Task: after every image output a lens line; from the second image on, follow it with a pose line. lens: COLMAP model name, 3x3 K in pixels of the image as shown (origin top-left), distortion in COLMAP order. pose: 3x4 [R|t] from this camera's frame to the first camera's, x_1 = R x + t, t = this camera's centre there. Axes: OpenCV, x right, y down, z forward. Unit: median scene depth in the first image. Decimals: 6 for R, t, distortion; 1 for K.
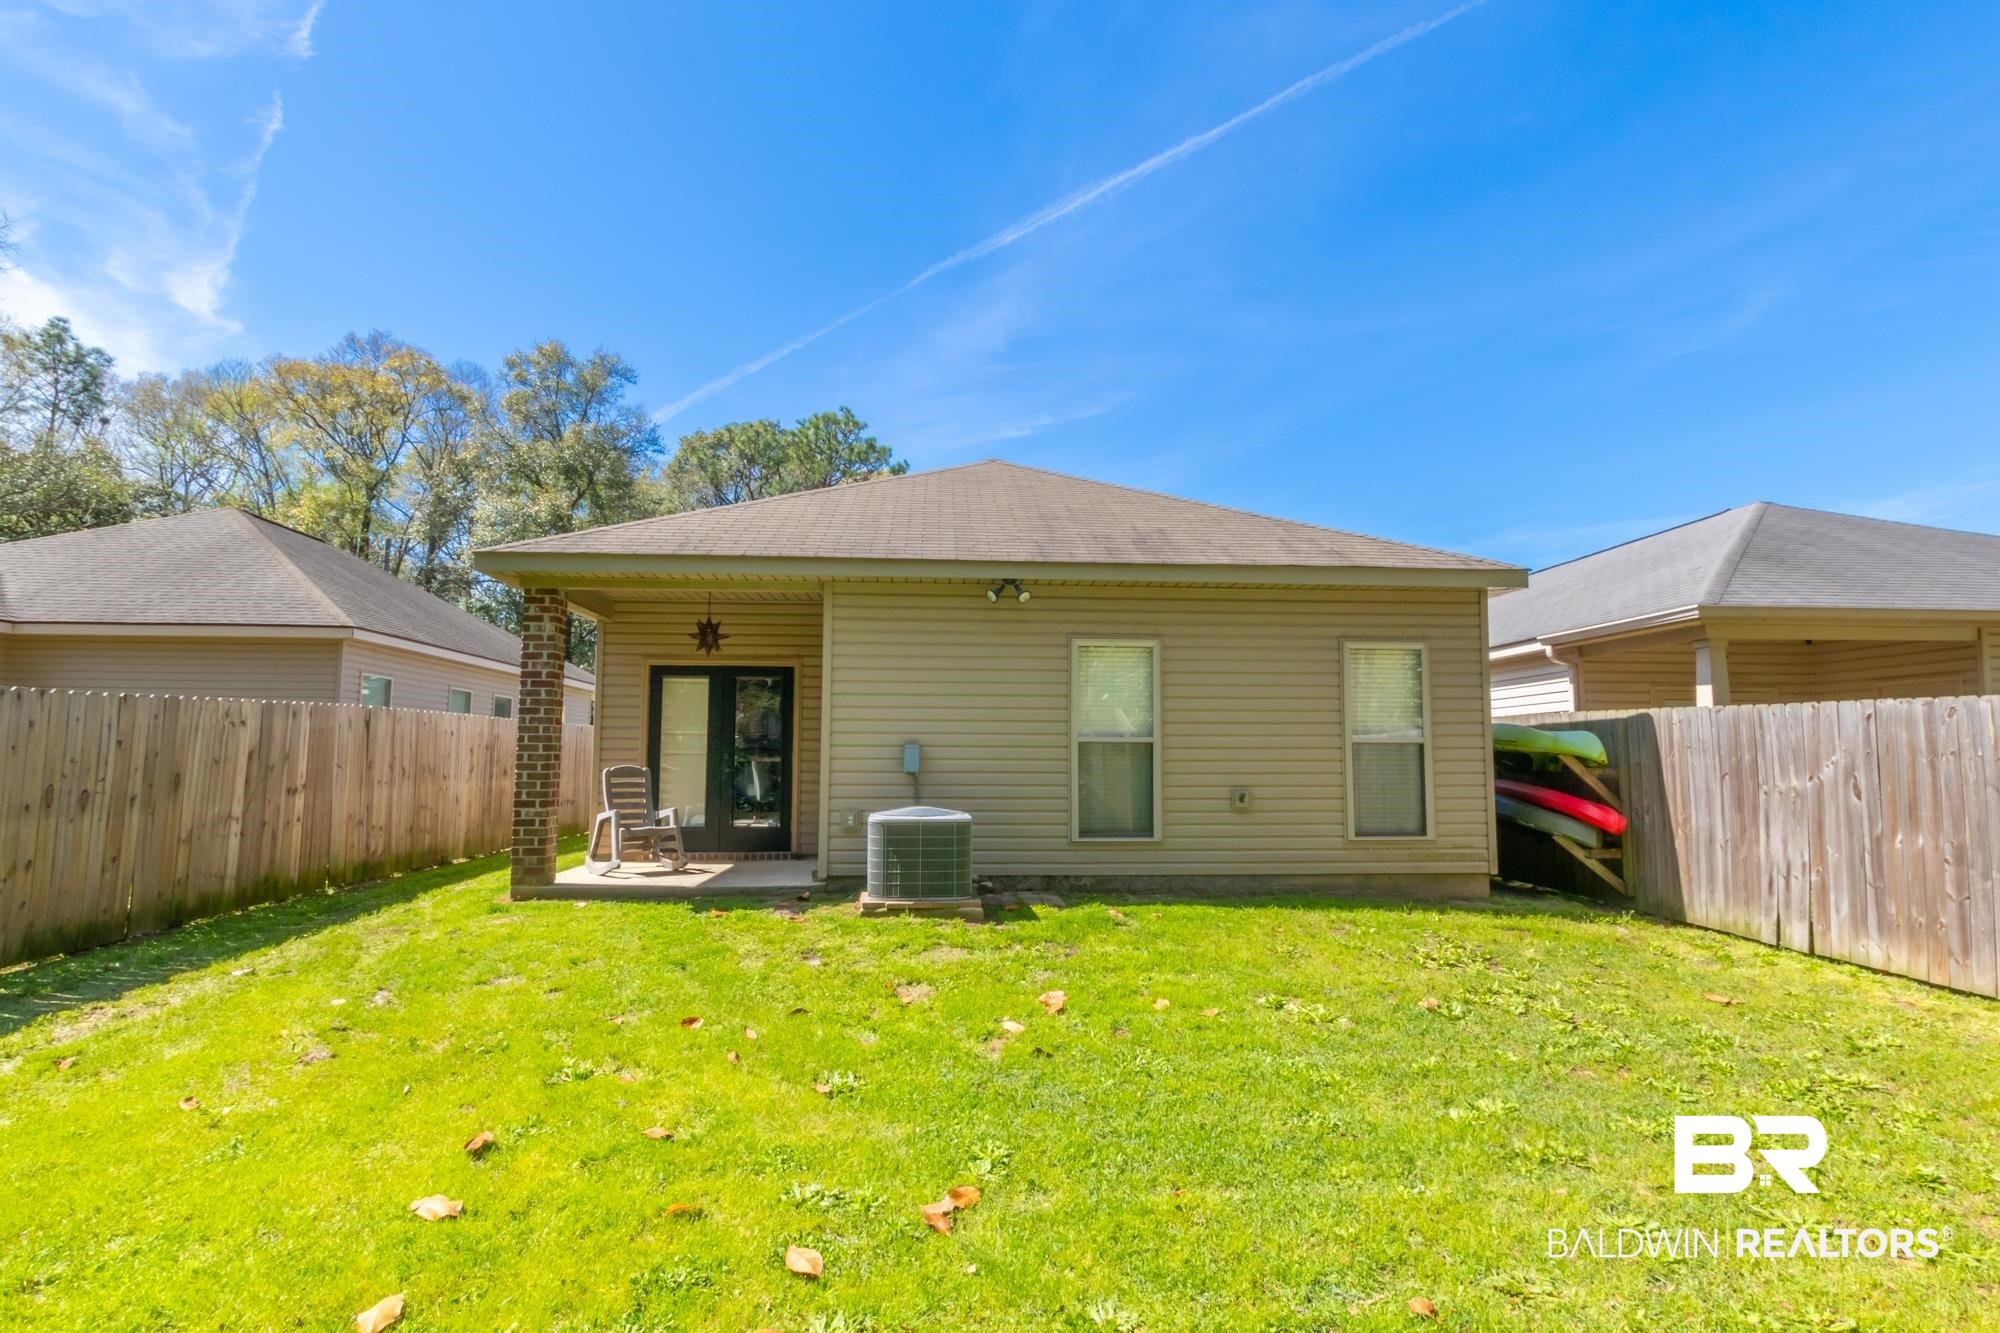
lens RADIAL K [[919.4, 0, 1005.1], [0, 919.4, 700.1], [0, 0, 1]] dist [0.003406, -0.000277]
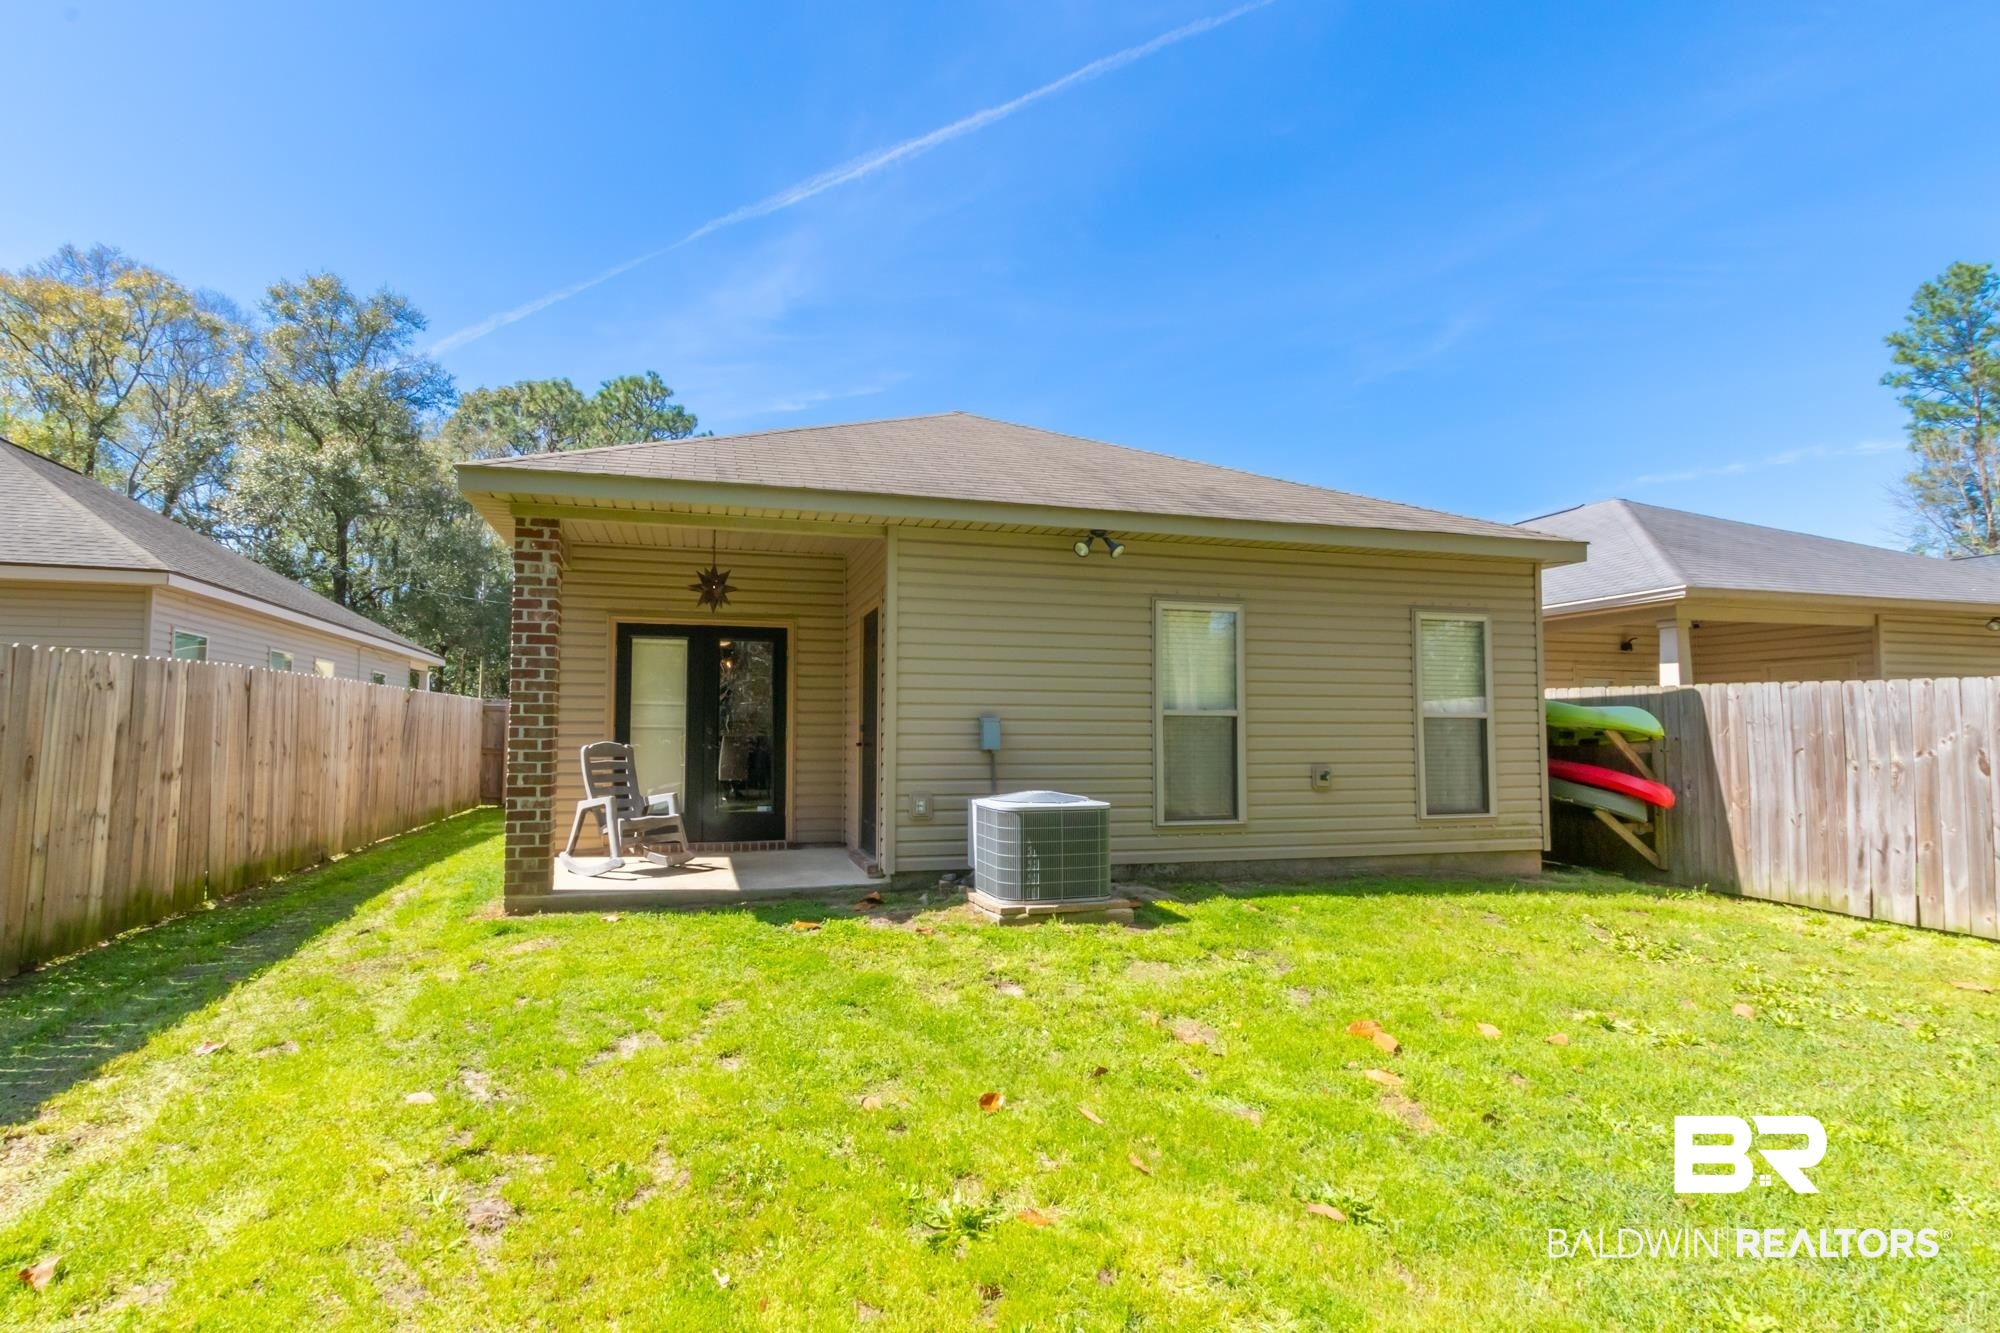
lens RADIAL K [[881.7, 0, 944.1], [0, 881.7, 695.9], [0, 0, 1]] dist [0.002540, -0.000247]
pose [[0.985055, 0.007268, 0.172087, -0.277211], [-0.011215, 0.999696, 0.021979, 0.009581], [-0.171875, -0.023580, 0.984837, 0.184128]]
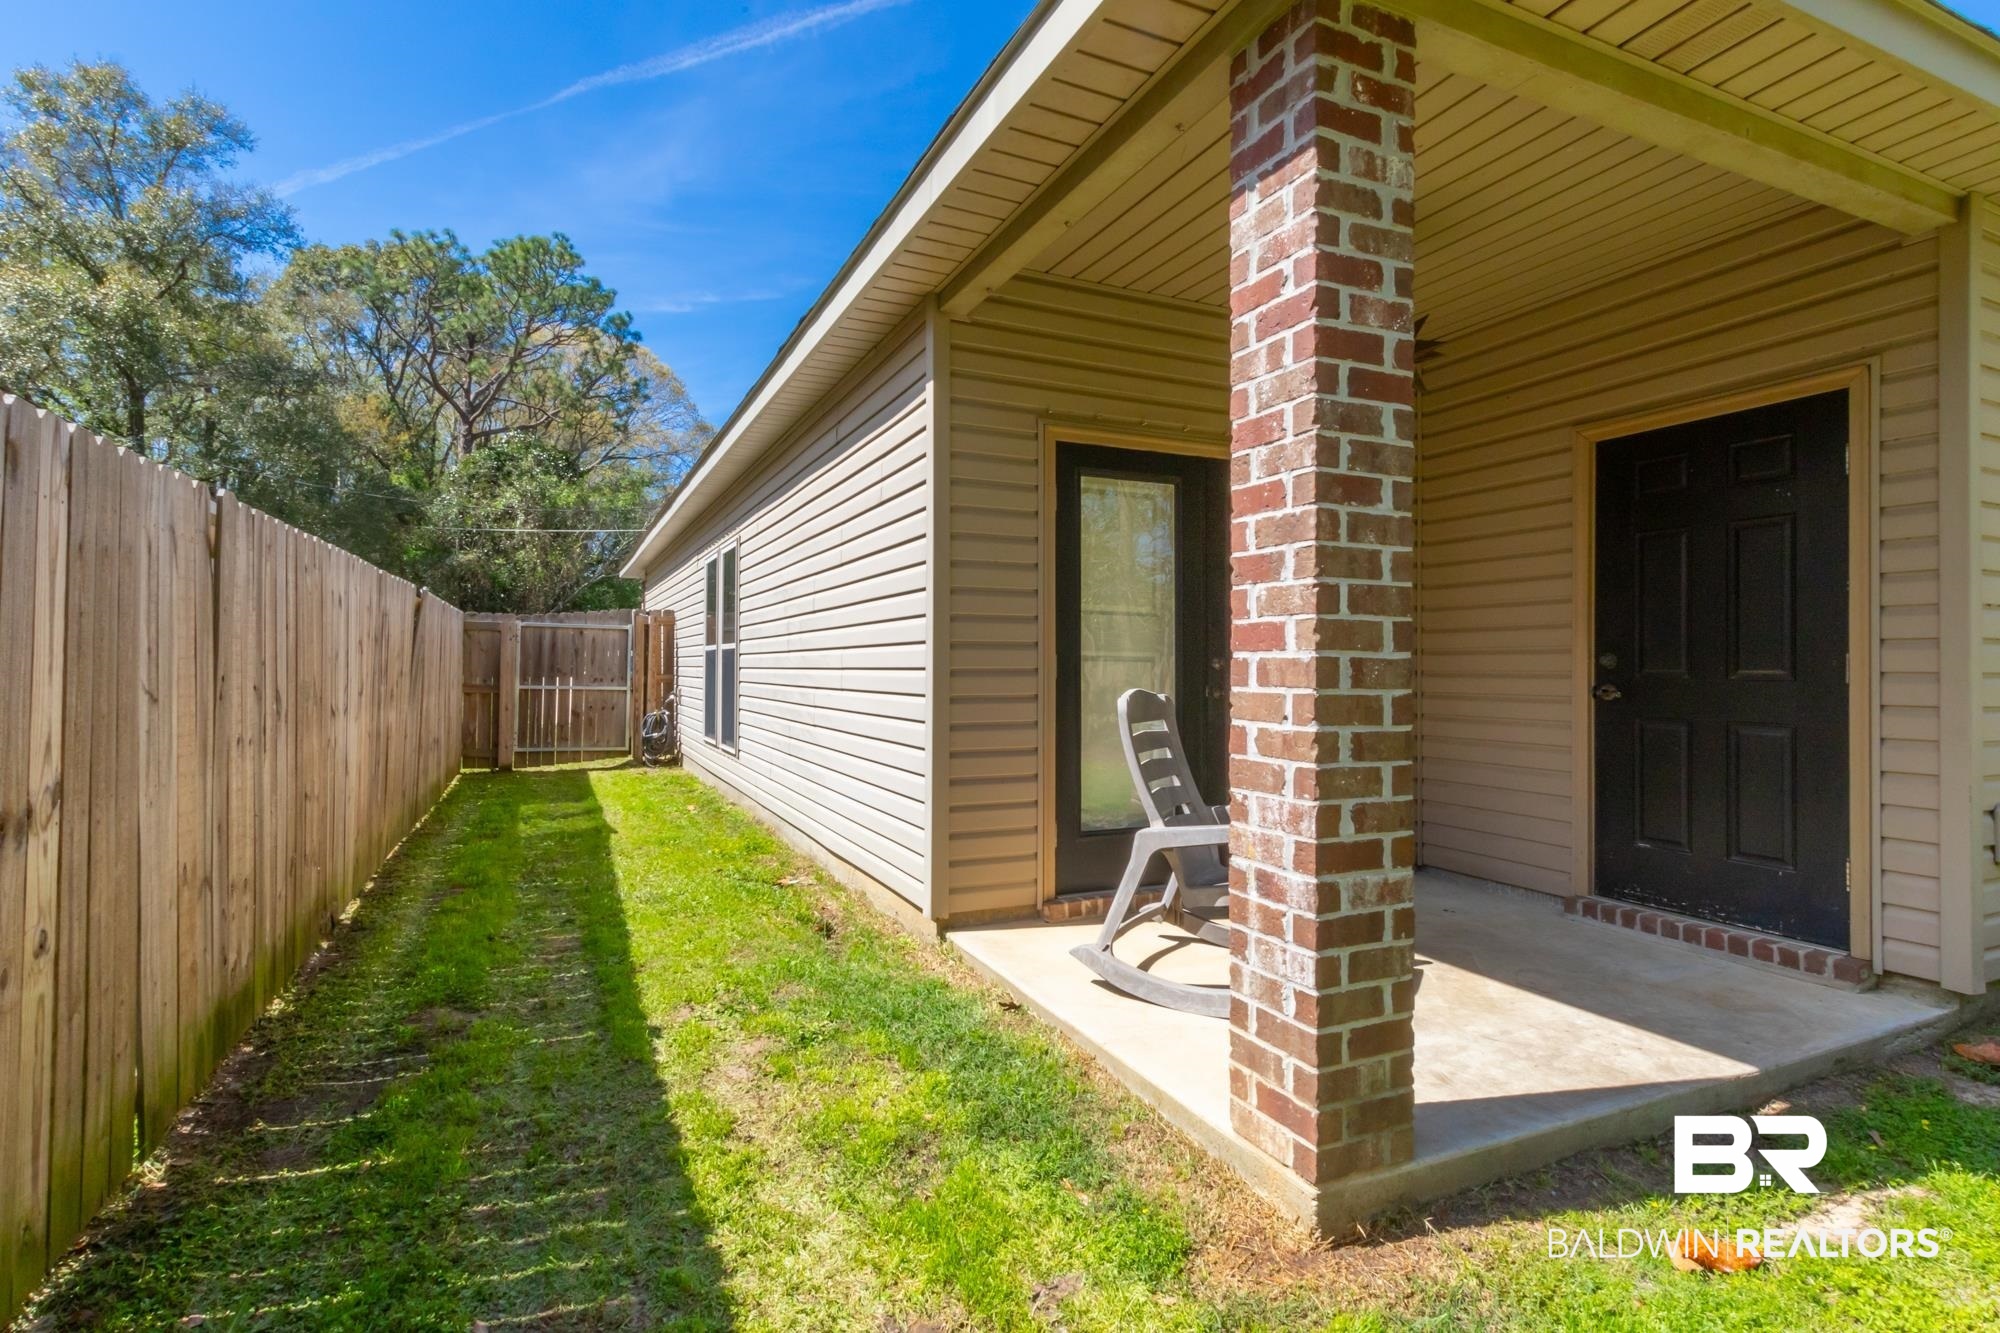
lens RADIAL K [[882.5, 0, 1000.0], [0, 882.5, 666.5], [0, 0, 1]] dist [-0.001517, -0.000681]
pose [[0.935697, 0.002481, 0.352797, -0.652680], [-0.027068, 0.997533, 0.064778, 0.044640], [-0.351766, -0.070162, 0.933455, 0.759193]]
